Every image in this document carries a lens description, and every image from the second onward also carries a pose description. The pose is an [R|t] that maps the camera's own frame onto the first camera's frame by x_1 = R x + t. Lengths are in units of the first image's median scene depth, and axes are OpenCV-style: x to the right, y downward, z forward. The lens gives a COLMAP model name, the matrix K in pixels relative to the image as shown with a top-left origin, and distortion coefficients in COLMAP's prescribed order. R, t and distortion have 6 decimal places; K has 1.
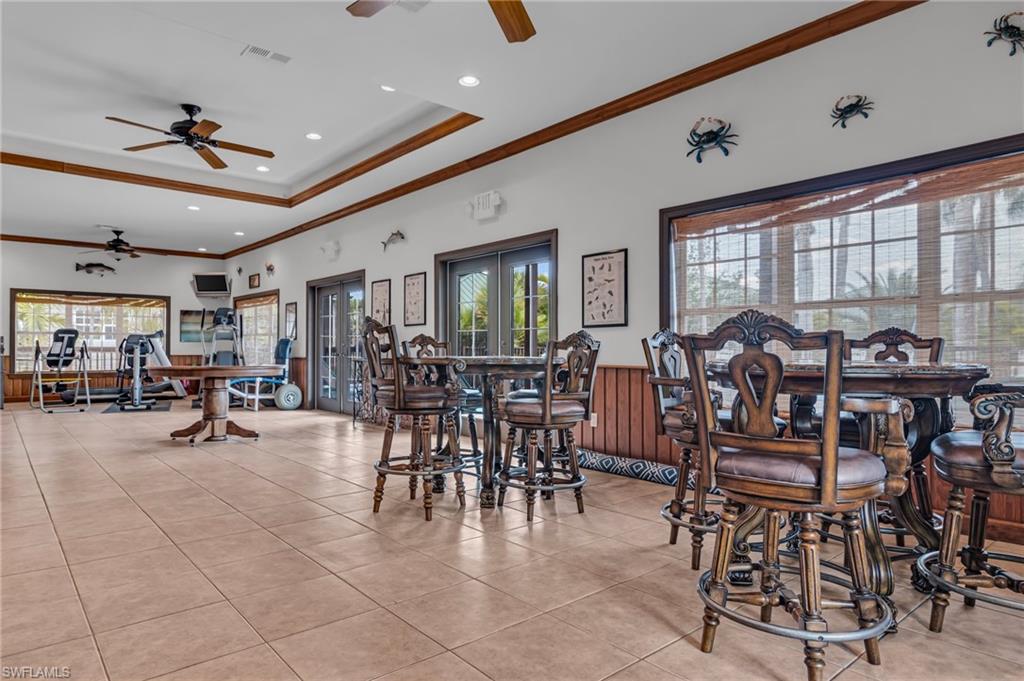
lens RADIAL K [[609.0, 0, 512.0], [0, 609.0, 340.5], [0, 0, 1]] dist [0.000996, 0.000126]
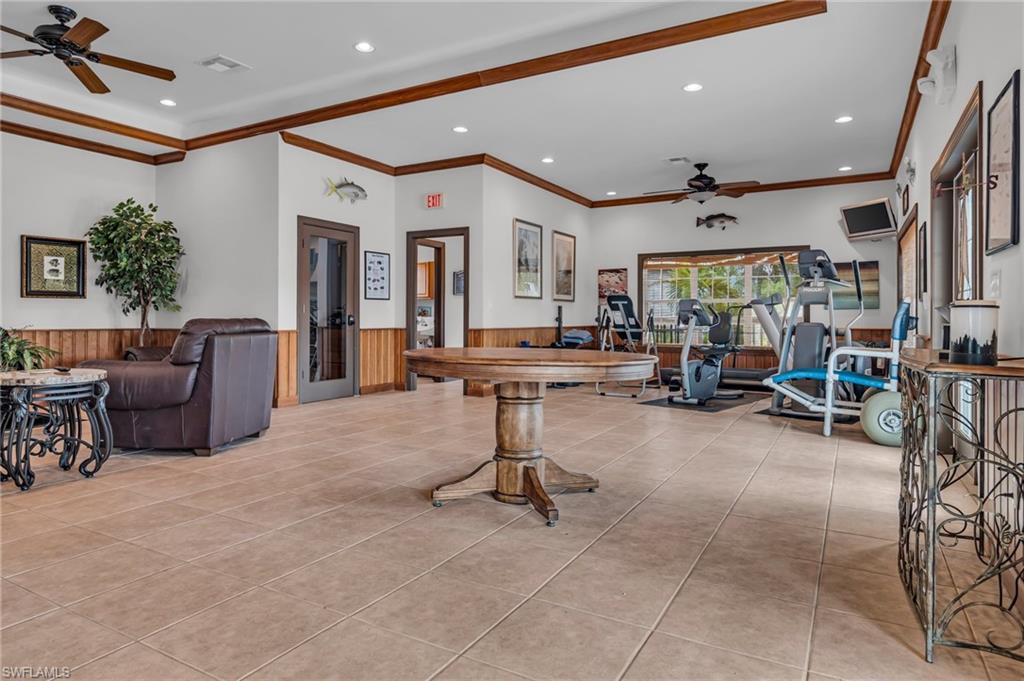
lens RADIAL K [[609.0, 0, 512.0], [0, 609.0, 340.5], [0, 0, 1]] dist [0.000996, 0.000126]
pose [[0.335270, 0.032730, -0.941553, -0.004947], [0.012204, 0.999162, 0.039079, 0.006927], [0.942043, -0.024592, 0.334589, 0.498678]]
